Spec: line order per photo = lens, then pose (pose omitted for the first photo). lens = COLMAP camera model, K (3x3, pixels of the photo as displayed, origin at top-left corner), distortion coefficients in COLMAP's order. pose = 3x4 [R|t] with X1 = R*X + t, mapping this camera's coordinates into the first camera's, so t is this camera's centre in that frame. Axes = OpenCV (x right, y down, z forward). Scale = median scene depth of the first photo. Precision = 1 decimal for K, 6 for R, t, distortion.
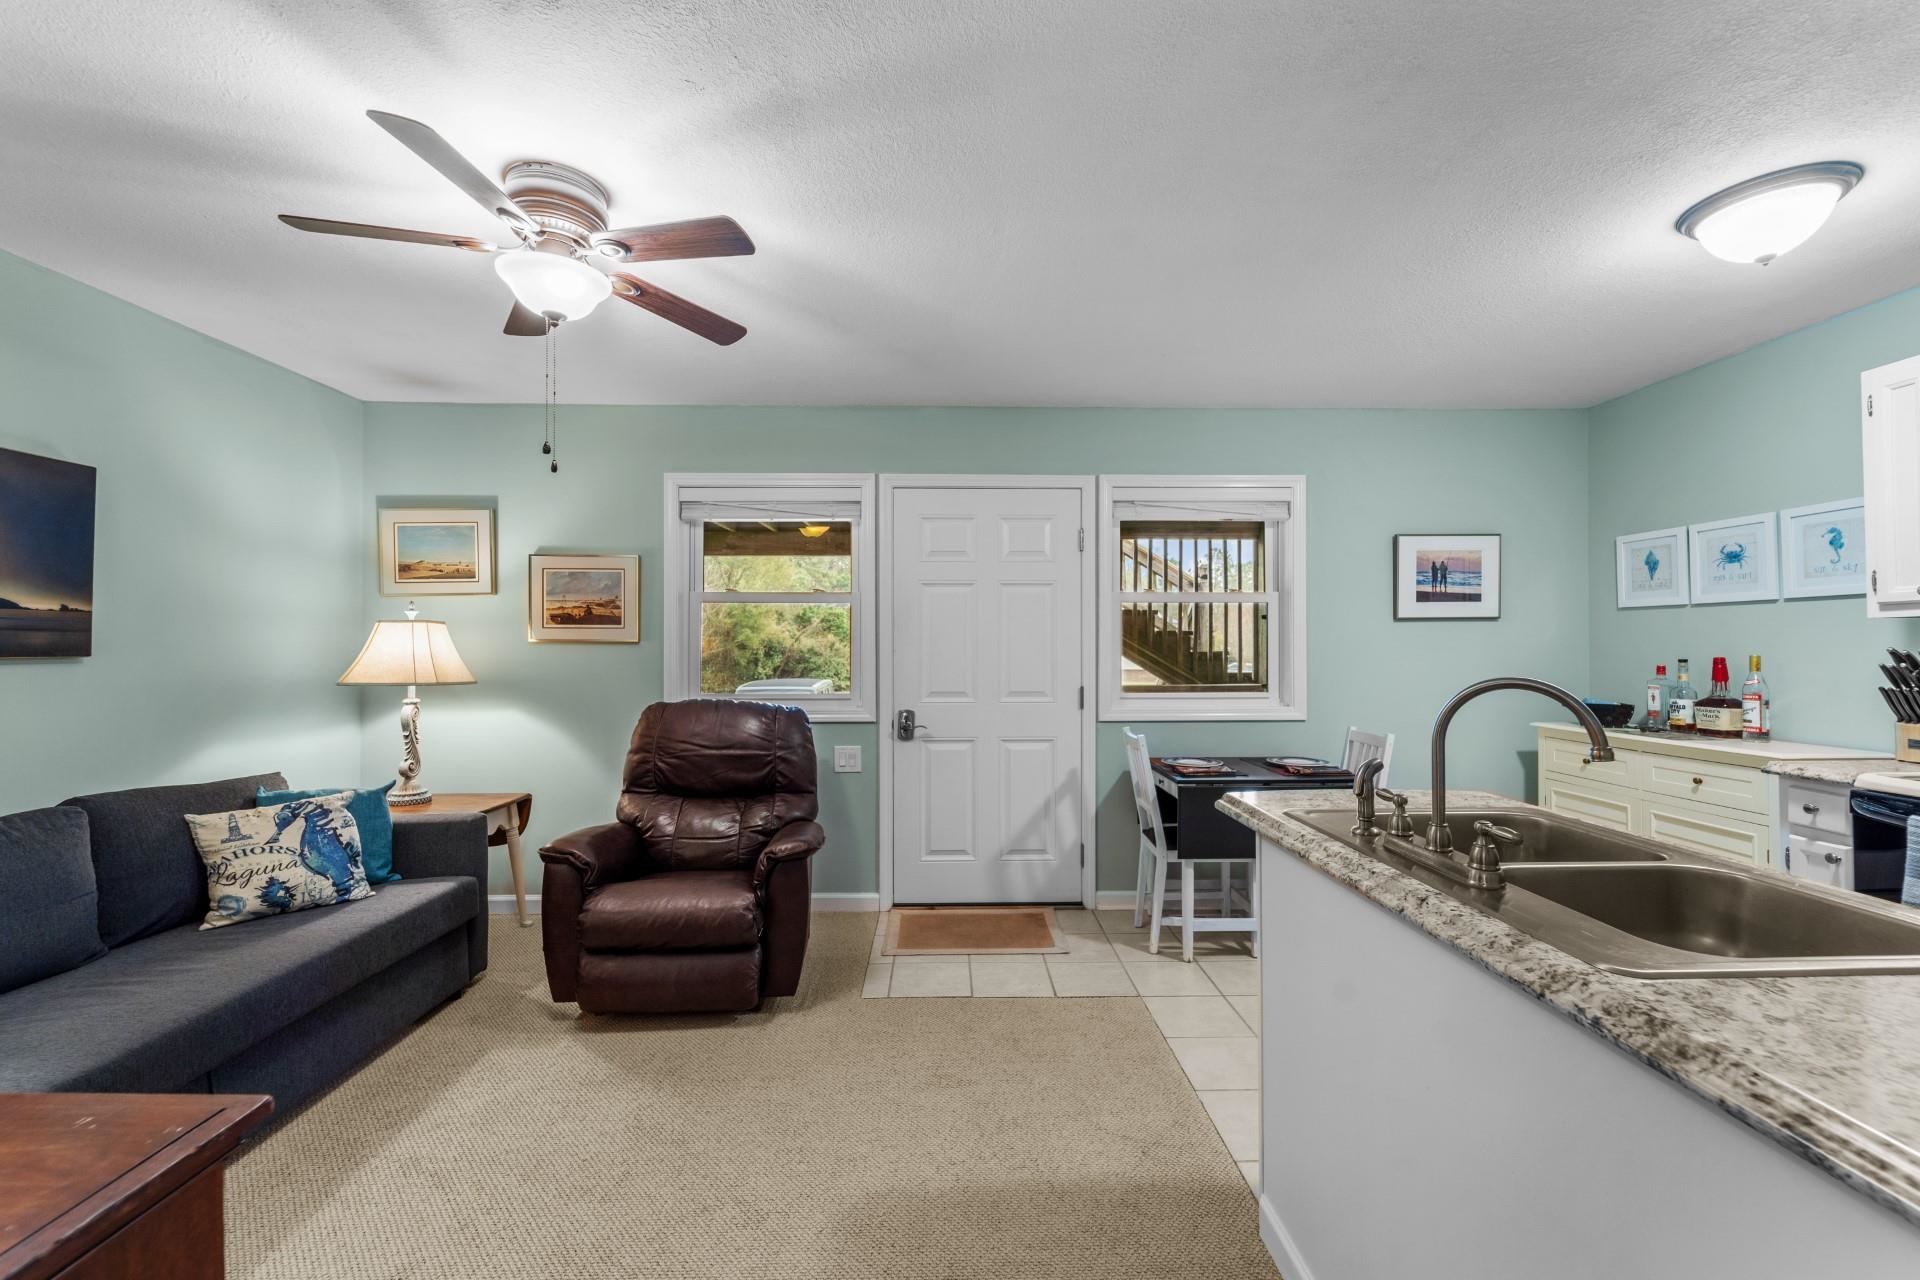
lens RADIAL K [[775.5, 0, 960.0], [0, 775.5, 640.0], [0, 0, 1]] dist [0.000839, -0.000576]
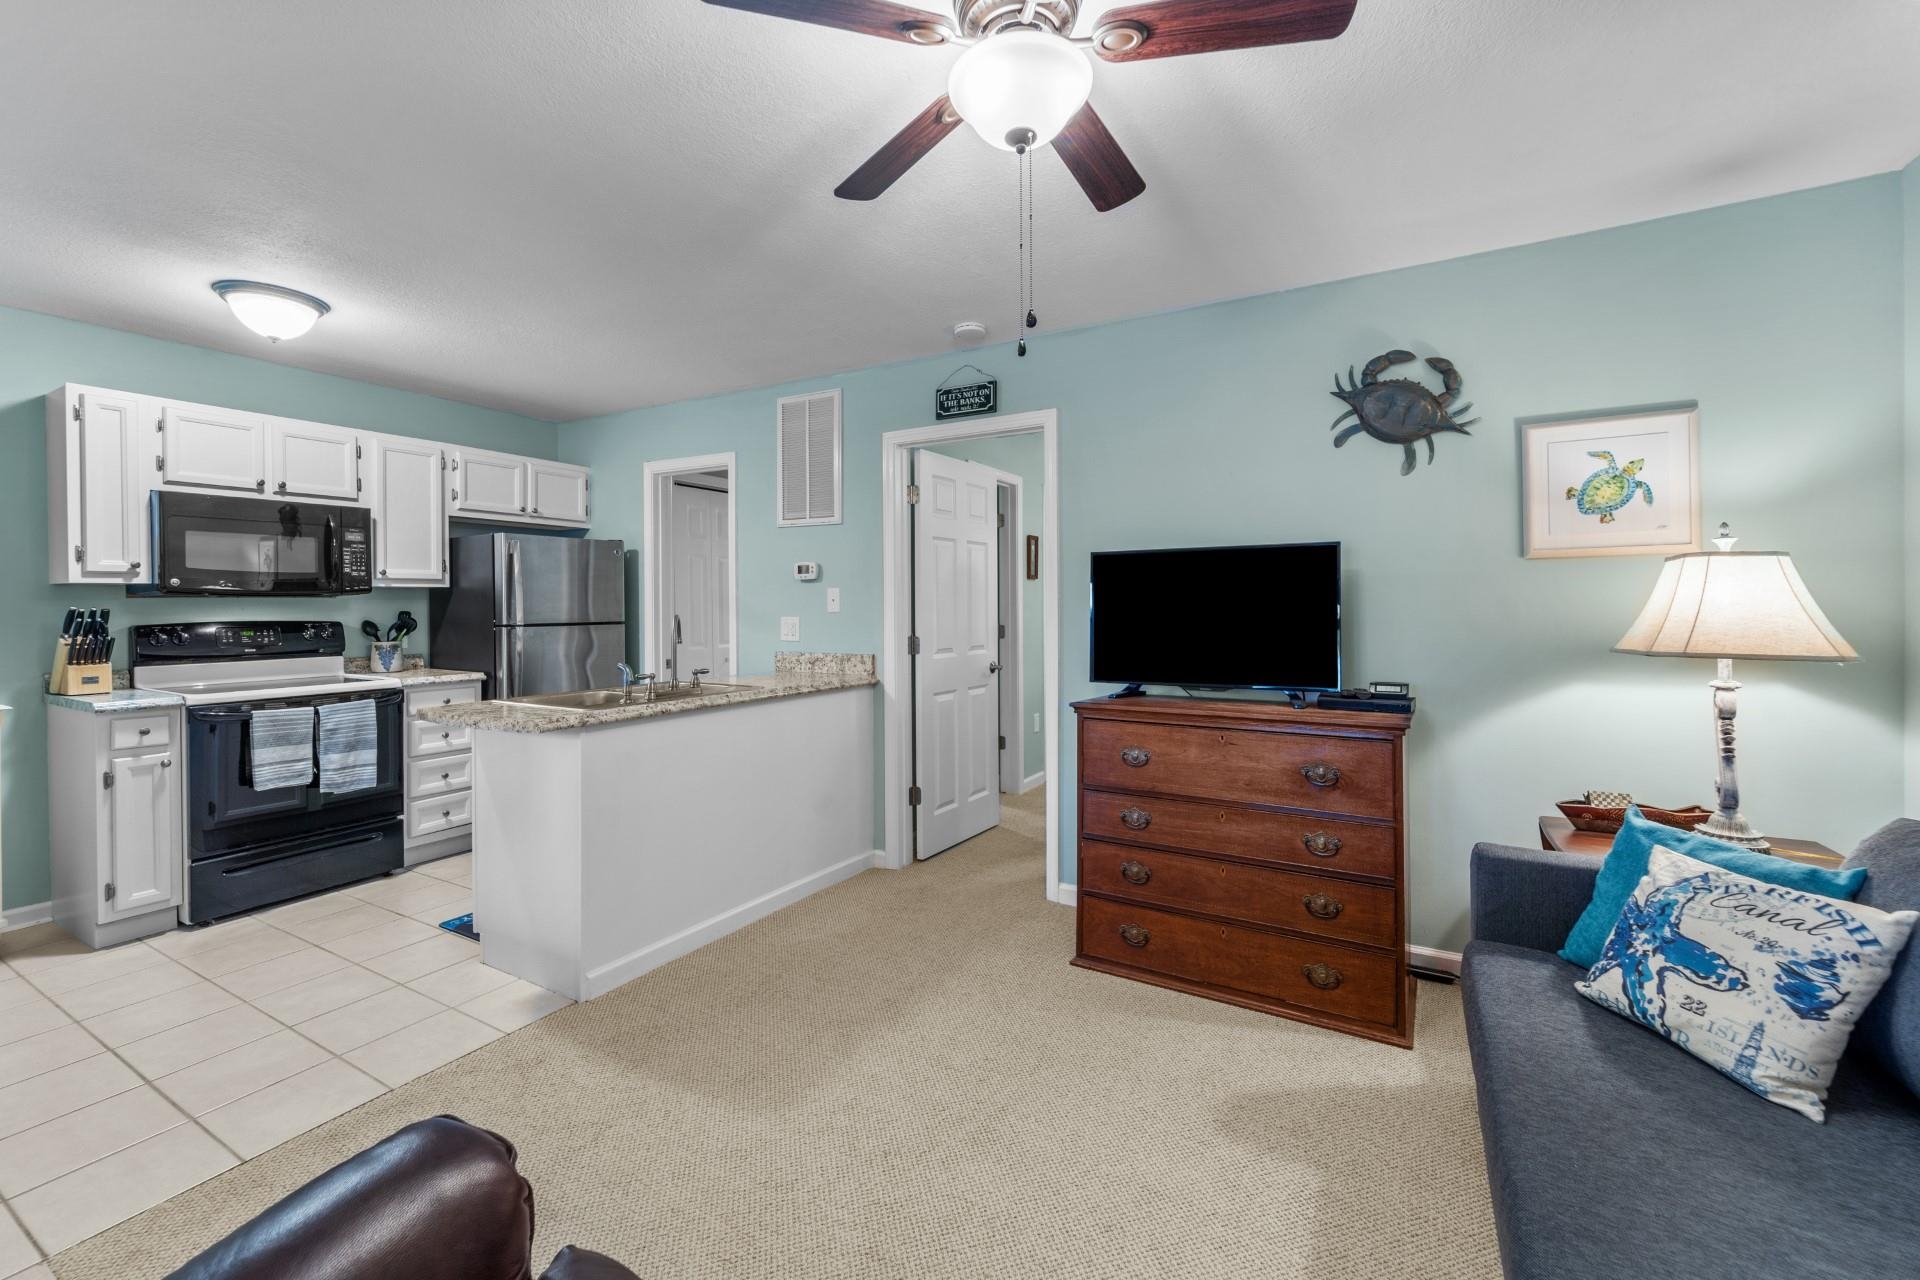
lens RADIAL K [[785.3, 0, 953.9], [0, 785.3, 608.4], [0, 0, 1]] dist [0.000436, -0.000614]
pose [[-0.853601, 0.001477, 0.520925, -0.600452], [0.000762, 0.999998, -0.001586, 0.014188], [-0.520927, -0.000957, -0.853601, 1.172366]]
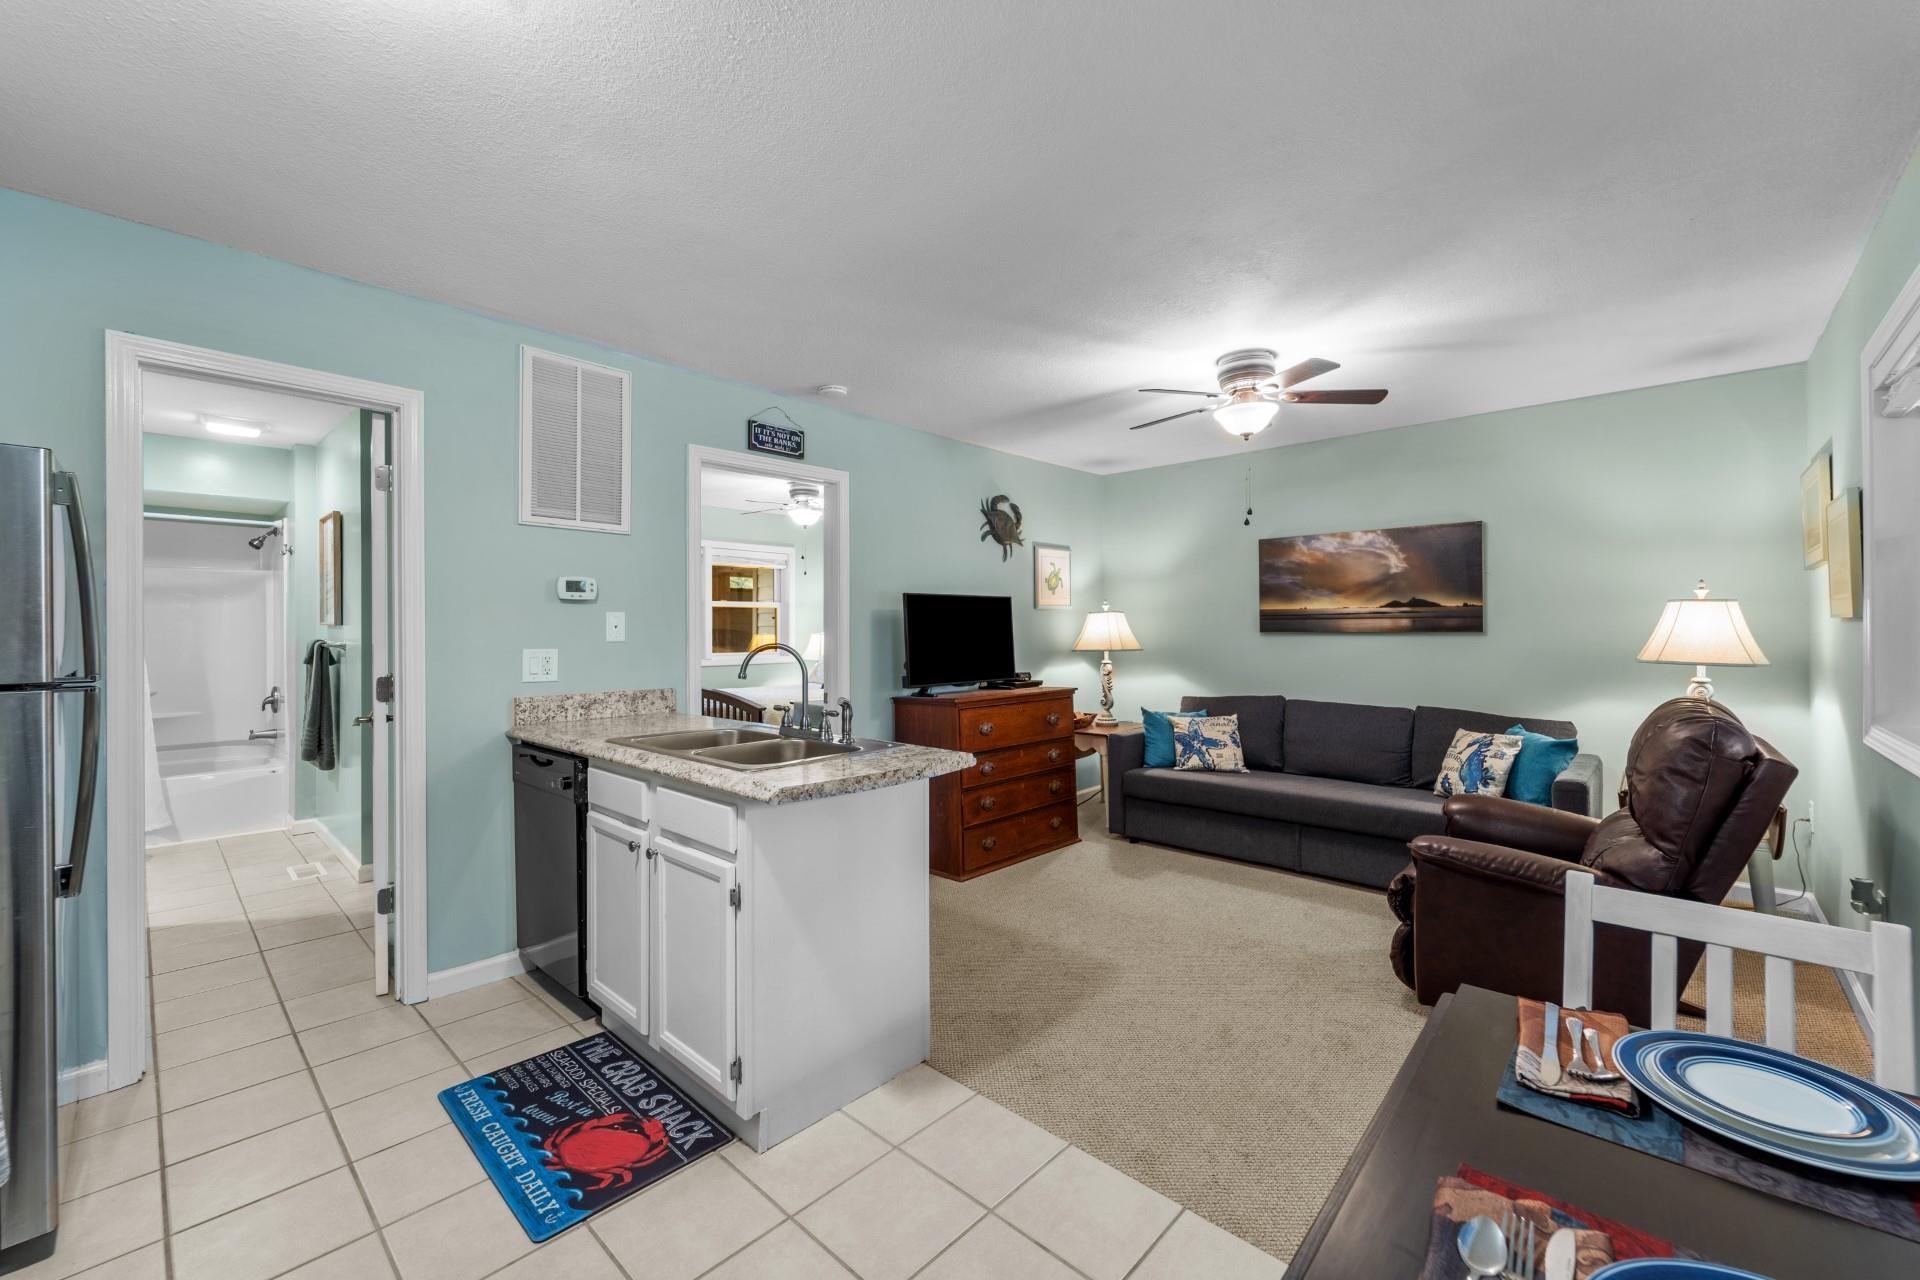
lens RADIAL K [[776.0, 0, 956.7], [0, 776.0, 625.1], [0, 0, 1]] dist [0.000666, -0.000049]
pose [[-0.701702, -0.000637, -0.712470, 0.816081], [0.009443, 0.999903, -0.010194, 0.011313], [0.712408, -0.013881, -0.701629, 1.235050]]
